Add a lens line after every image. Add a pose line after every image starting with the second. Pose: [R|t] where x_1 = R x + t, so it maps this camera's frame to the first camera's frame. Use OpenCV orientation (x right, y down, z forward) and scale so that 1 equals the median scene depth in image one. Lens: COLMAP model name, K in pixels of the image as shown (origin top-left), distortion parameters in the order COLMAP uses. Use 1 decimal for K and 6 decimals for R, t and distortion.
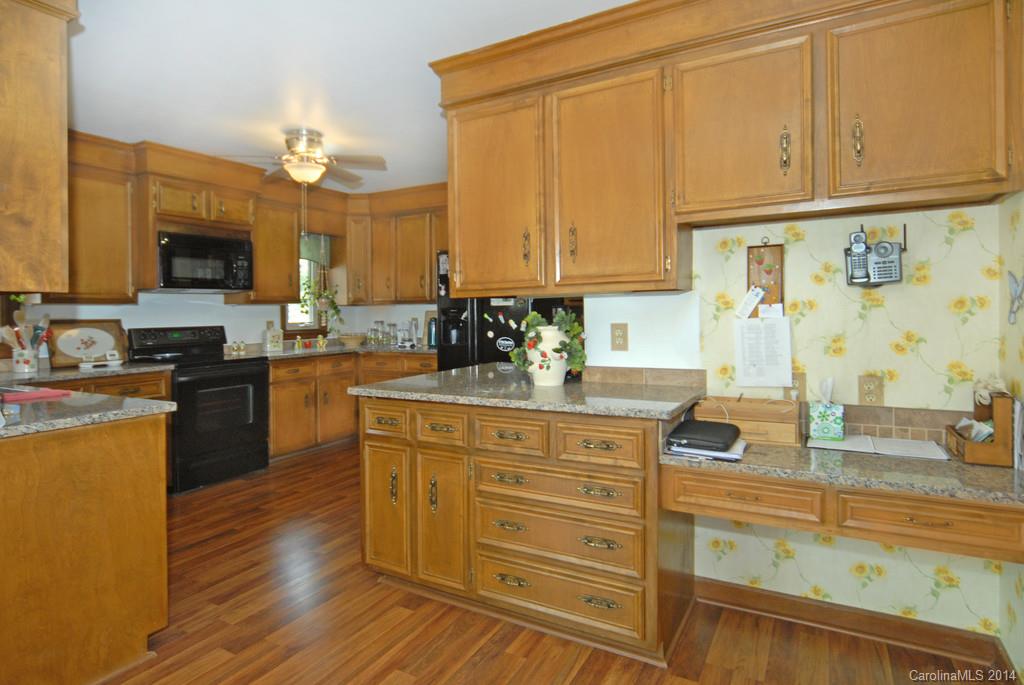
lens RADIAL K [[588.7, 0, 473.5], [0, 588.7, 343.6], [0, 0, 1]] dist [-0.001964, -0.000363]
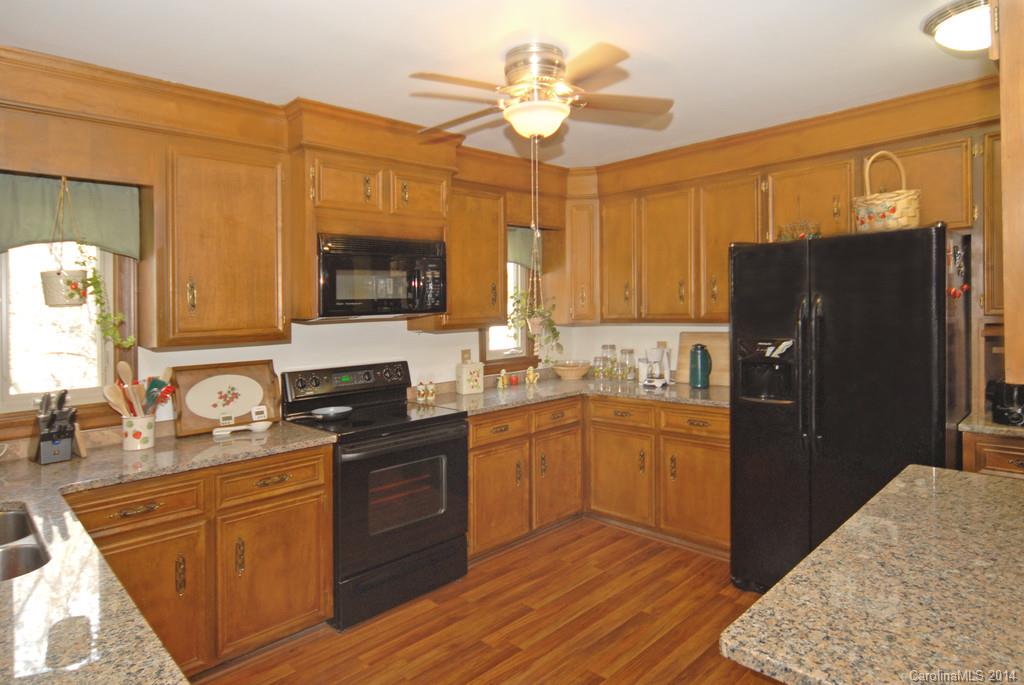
lens RADIAL K [[588.7, 0, 473.5], [0, 588.7, 343.6], [0, 0, 1]] dist [-0.001964, -0.000363]
pose [[0.958274, 0.008083, -0.285737, -0.157927], [-0.004399, 0.999899, 0.013534, -0.068399], [0.285817, -0.011712, 0.958213, 0.373759]]
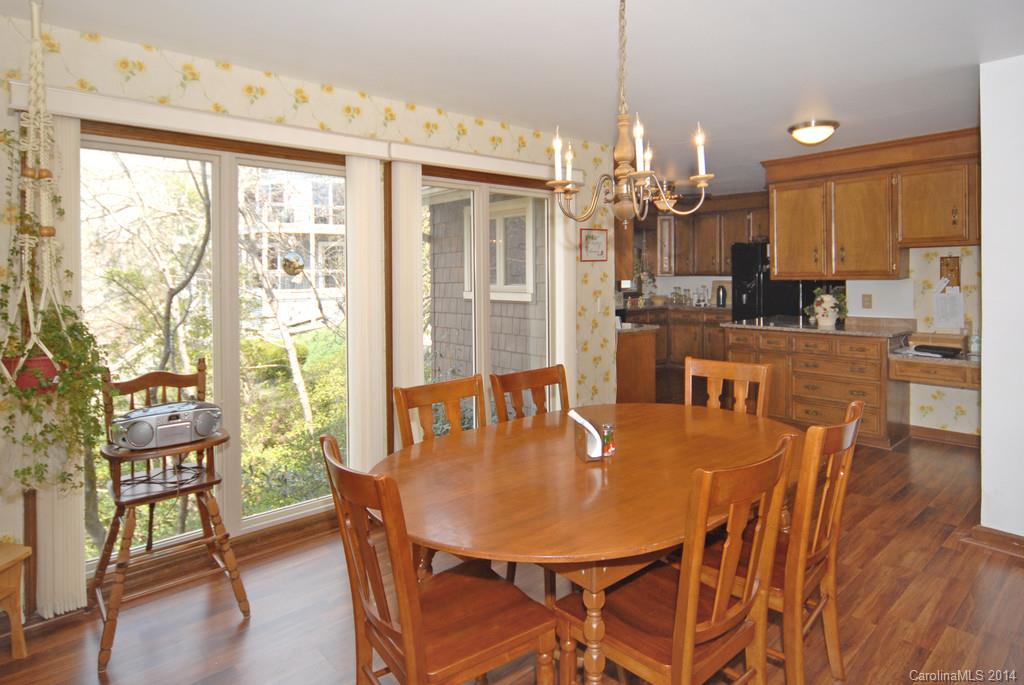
lens RADIAL K [[608.7, 0, 511.7], [0, 608.7, 286.5], [0, 0, 1]] dist [-0.001502, 0.000219]
pose [[0.962562, 0.013603, -0.270720, -0.205417], [-0.021240, 0.999454, -0.025299, 0.009426], [0.270228, 0.030102, 0.962326, -0.759259]]
